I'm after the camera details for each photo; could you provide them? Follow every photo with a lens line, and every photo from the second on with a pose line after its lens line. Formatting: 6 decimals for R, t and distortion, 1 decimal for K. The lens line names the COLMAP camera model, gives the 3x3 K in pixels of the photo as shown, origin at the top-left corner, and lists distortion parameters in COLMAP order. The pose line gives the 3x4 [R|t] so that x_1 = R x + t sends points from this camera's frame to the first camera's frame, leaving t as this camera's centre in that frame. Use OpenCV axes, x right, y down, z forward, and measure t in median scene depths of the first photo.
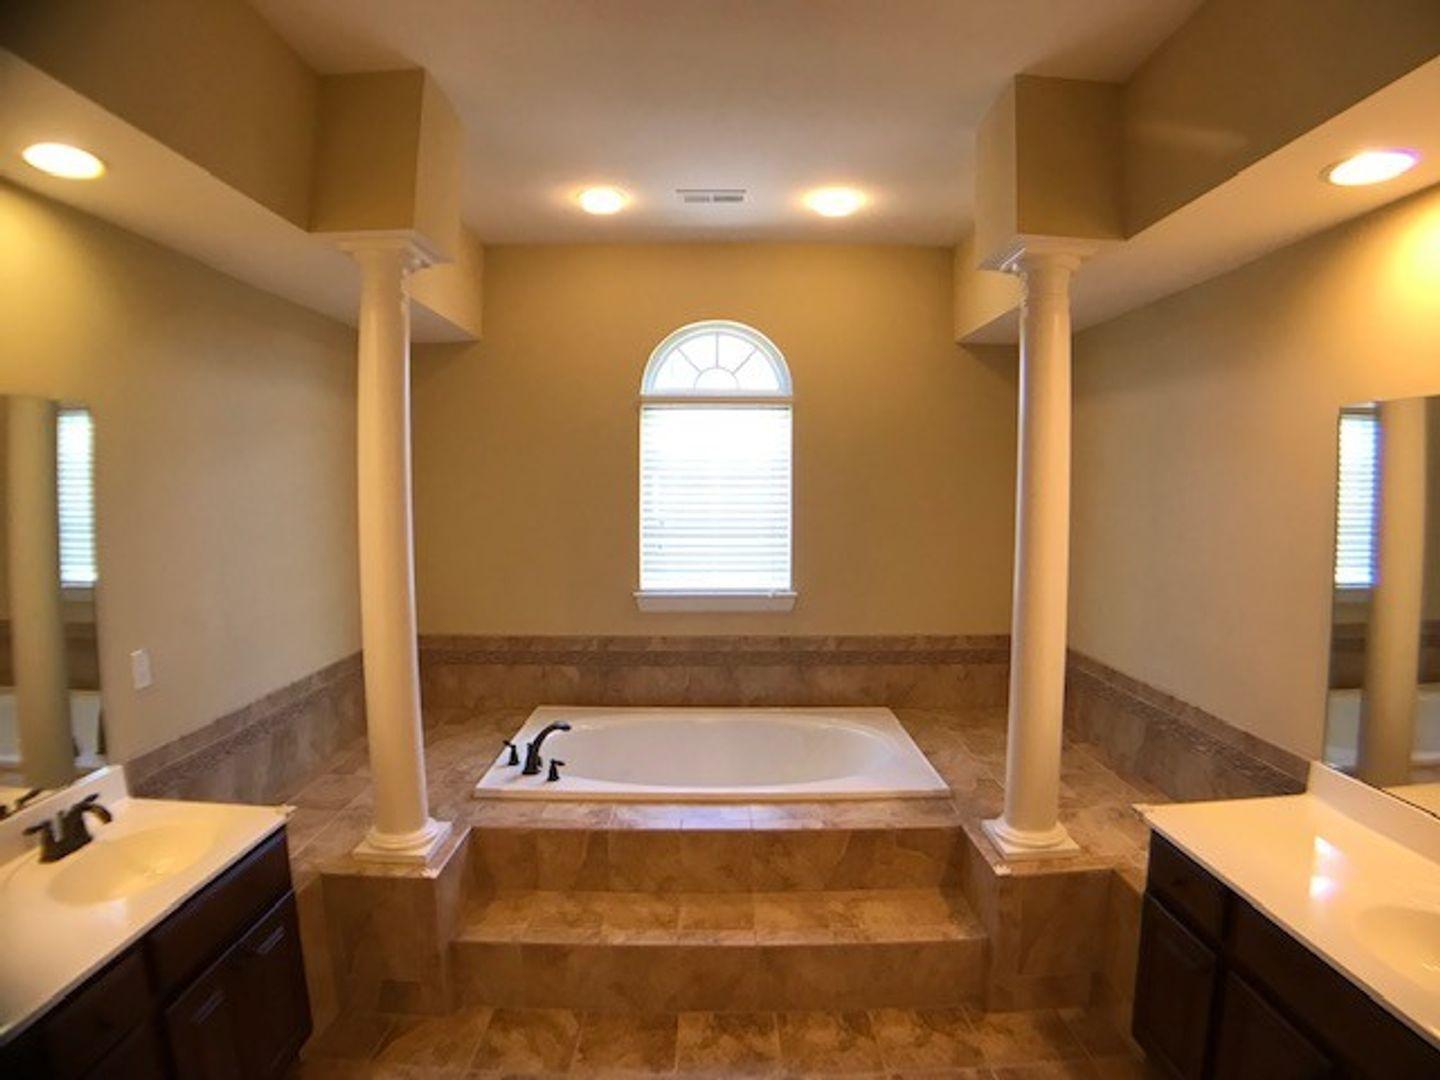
lens RADIAL K [[801.5, 0, 718.9], [0, 801.5, 523.5], [0, 0, 1]] dist [-0.131457, 0.022506]
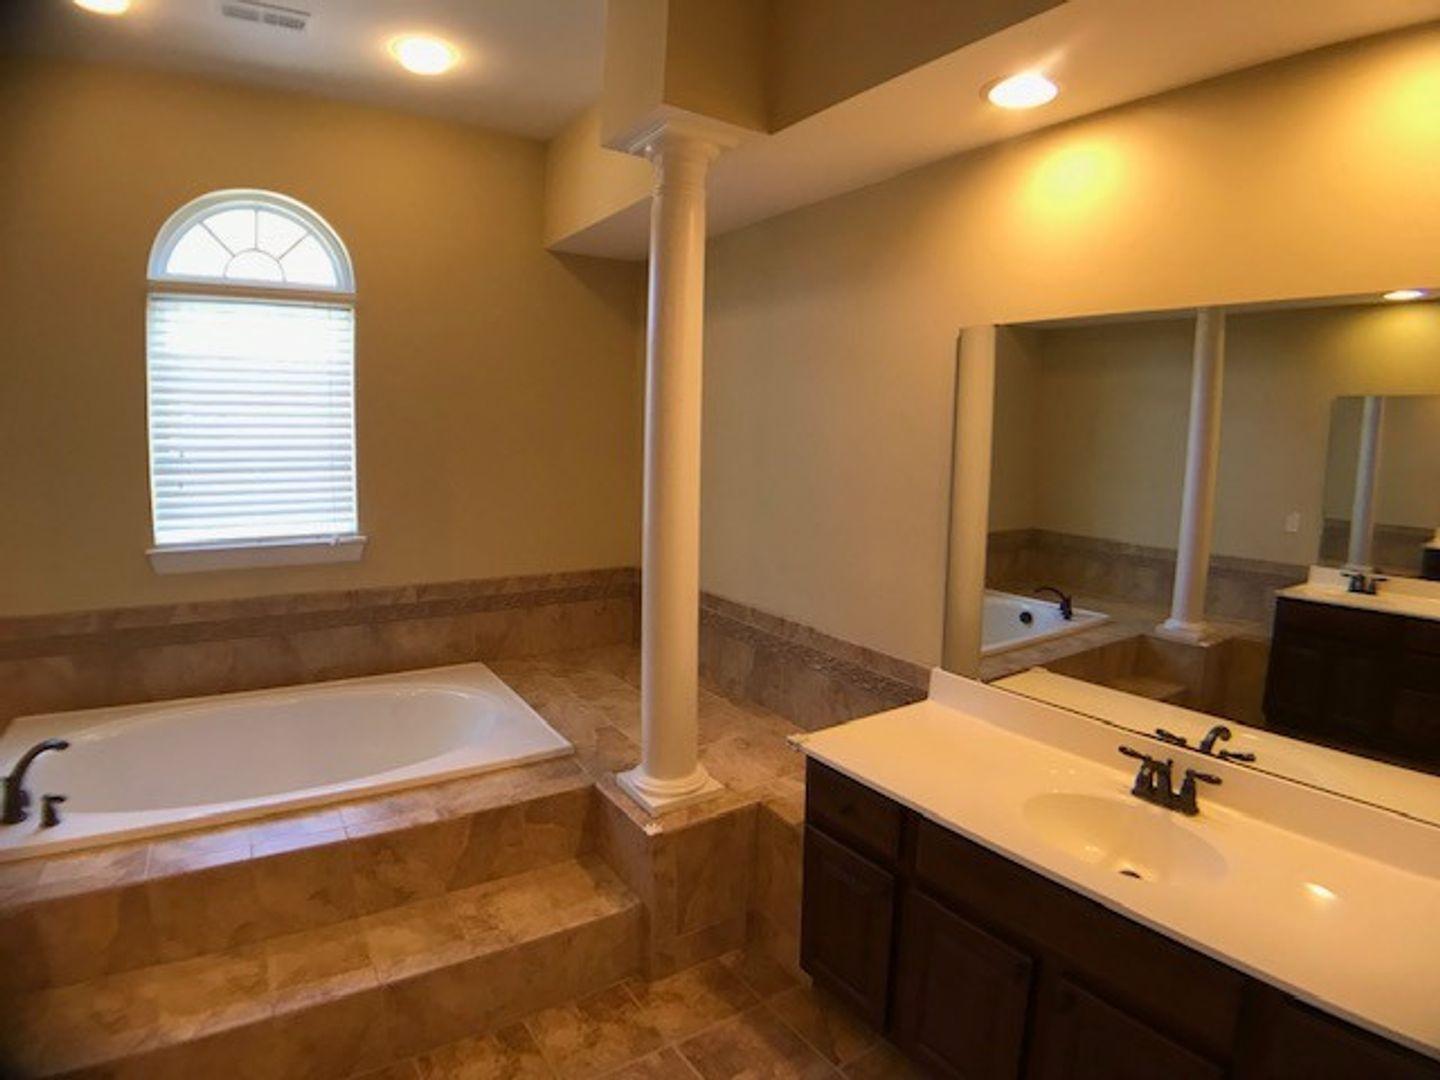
lens RADIAL K [[801.5, 0, 718.9], [0, 801.5, 523.5], [0, 0, 1]] dist [-0.131457, 0.022506]
pose [[0.838884, -0.051348, 0.541882, -0.044547], [0.010109, 0.996839, 0.078809, 0.019585], [-0.544216, -0.060633, 0.836751, 0.186895]]
